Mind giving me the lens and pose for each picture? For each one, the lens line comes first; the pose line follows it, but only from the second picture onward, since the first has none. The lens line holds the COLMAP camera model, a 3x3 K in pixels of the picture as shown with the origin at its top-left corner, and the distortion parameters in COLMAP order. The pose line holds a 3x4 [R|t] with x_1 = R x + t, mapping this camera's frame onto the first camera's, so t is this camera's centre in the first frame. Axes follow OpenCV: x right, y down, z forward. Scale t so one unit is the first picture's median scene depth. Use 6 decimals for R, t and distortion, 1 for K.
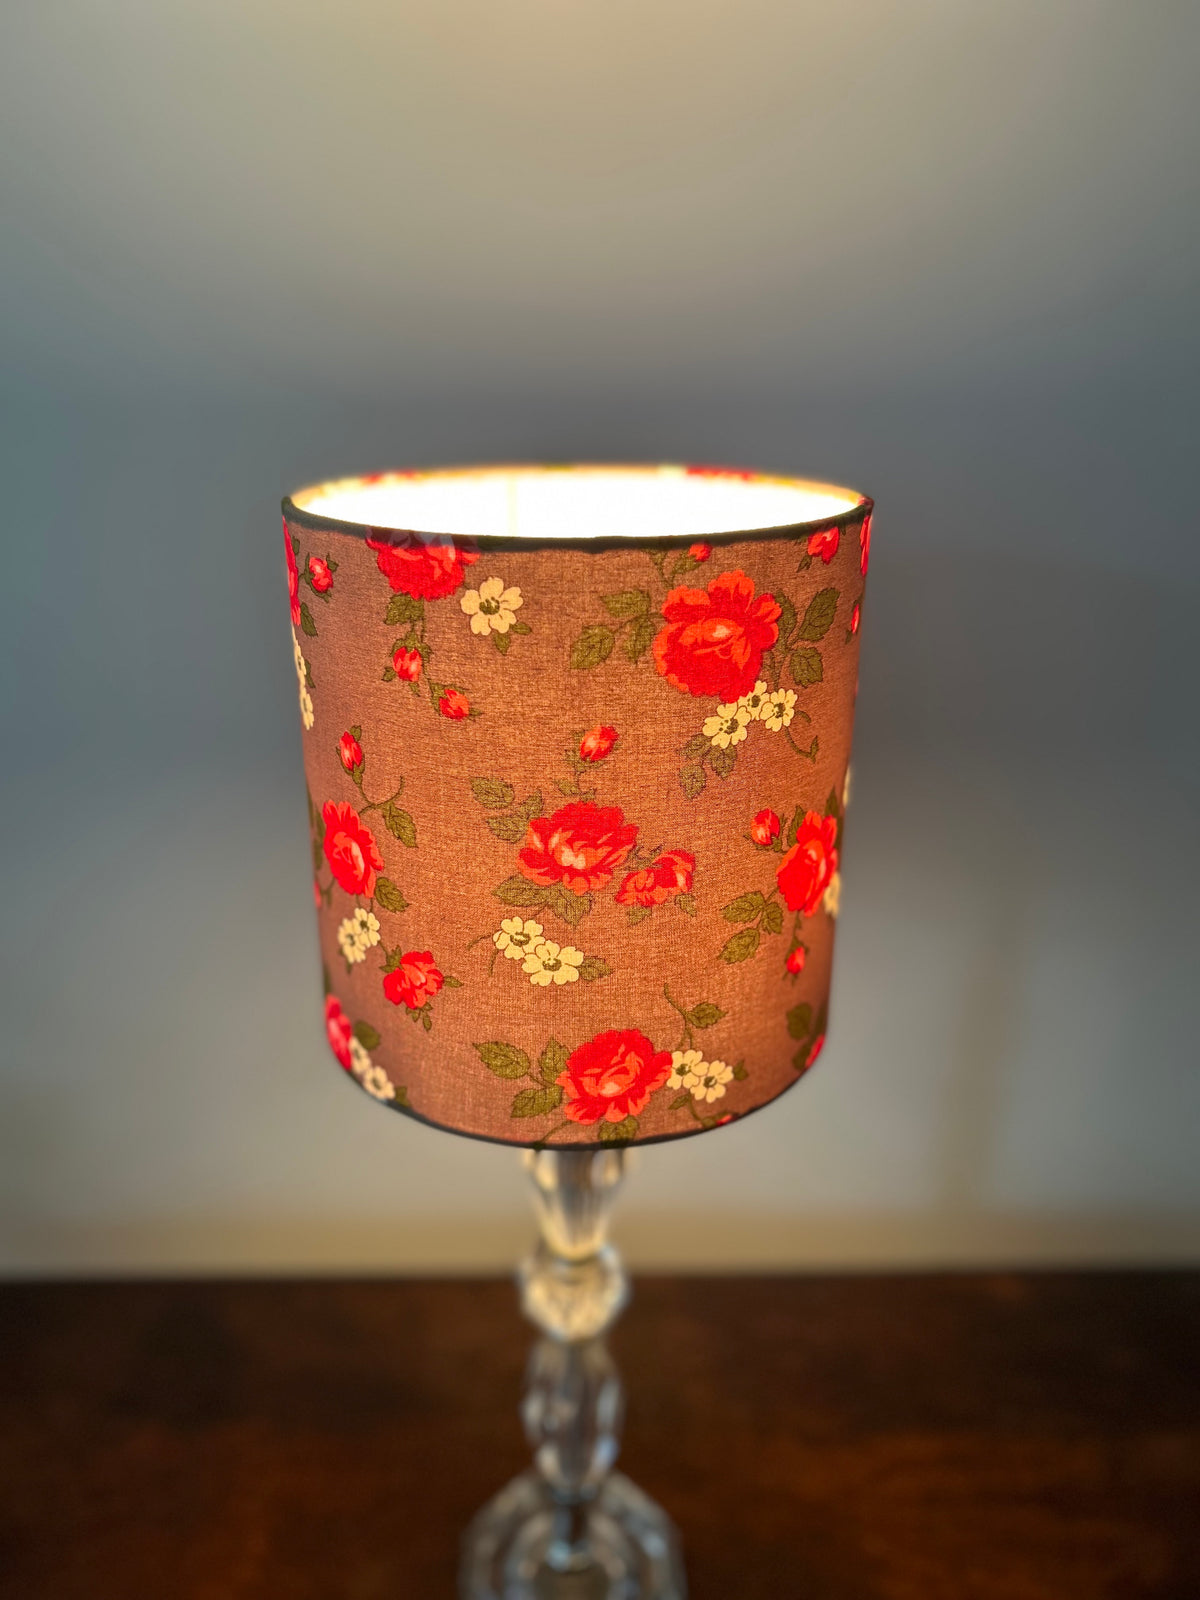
lens RADIAL K [[1191.1, 0, 595.3], [0, 1191.1, 800.0], [0, 0, 1]] dist [-0.012814, -0.006530]
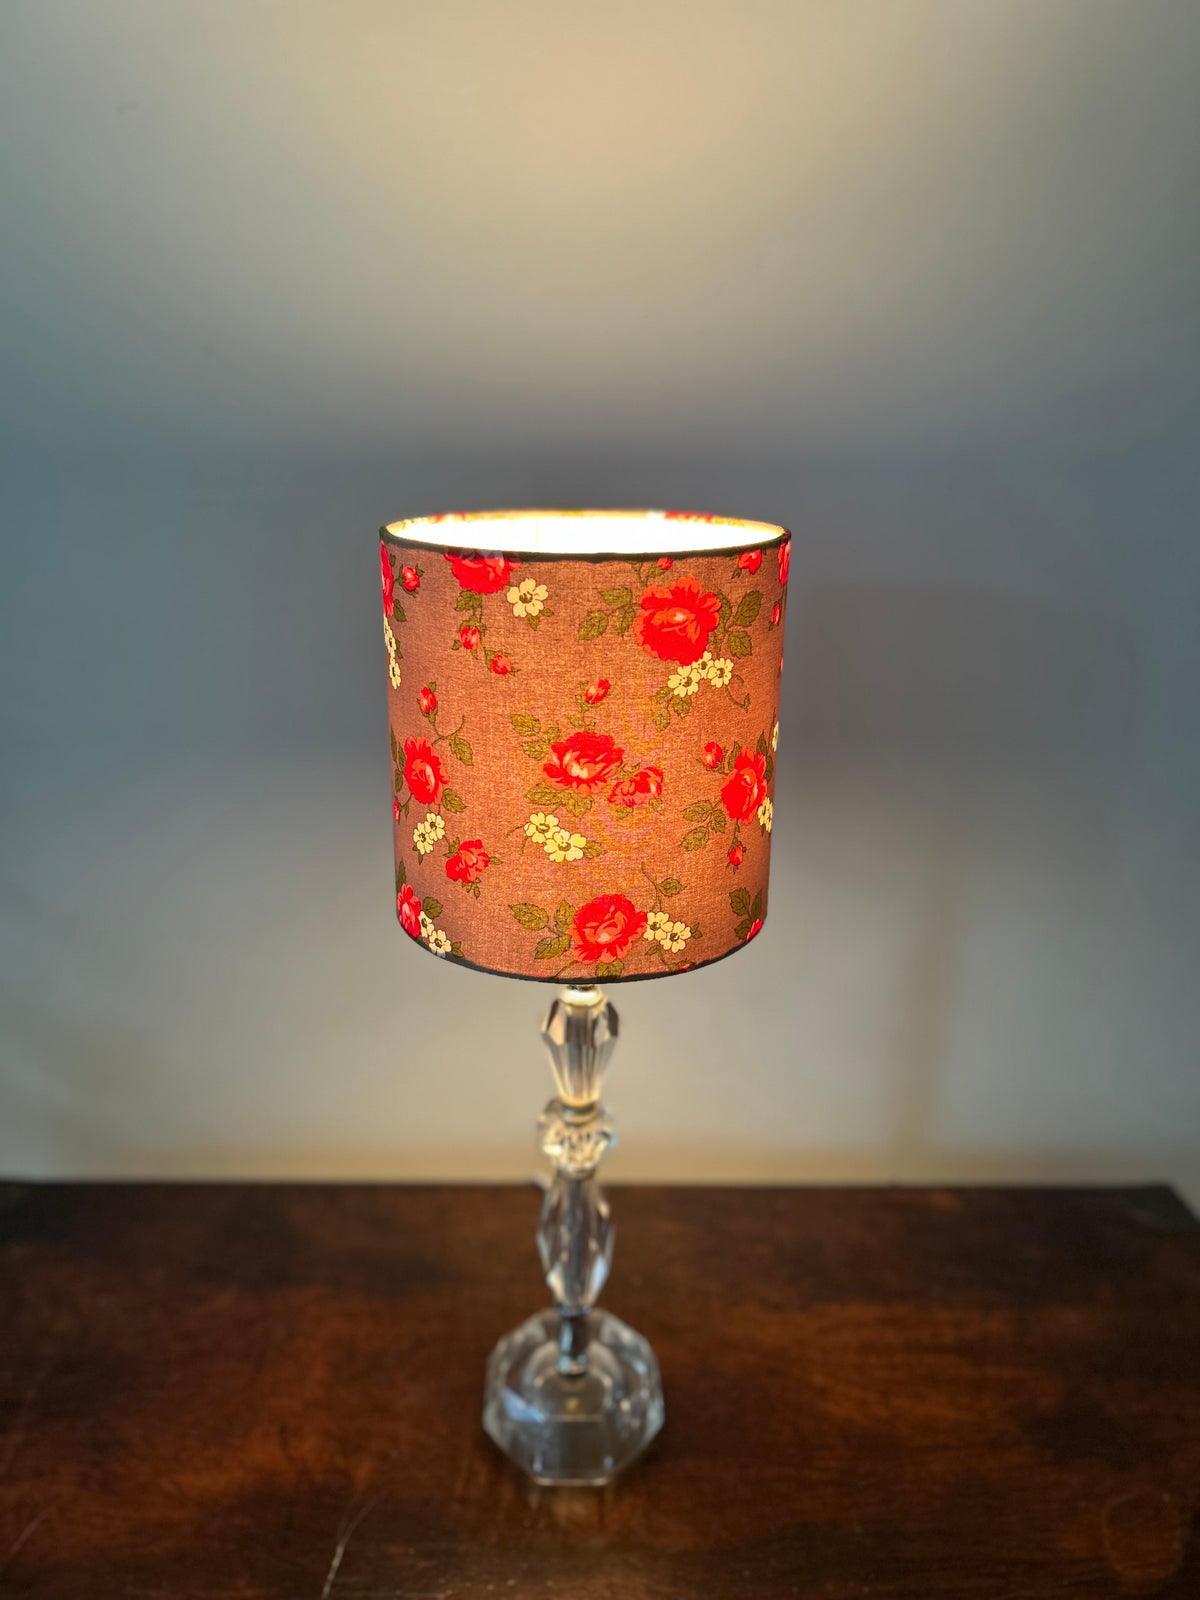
lens RADIAL K [[1195.9, 0, 600.6], [0, 1195.9, 801.9], [0, 0, 1]] dist [0.020085, -0.045463]
pose [[0.999954, 0.008827, -0.003819, 0.012337], [-0.008983, 0.999034, -0.043019, 0.139144], [0.003435, 0.043052, 0.999067, -0.440471]]
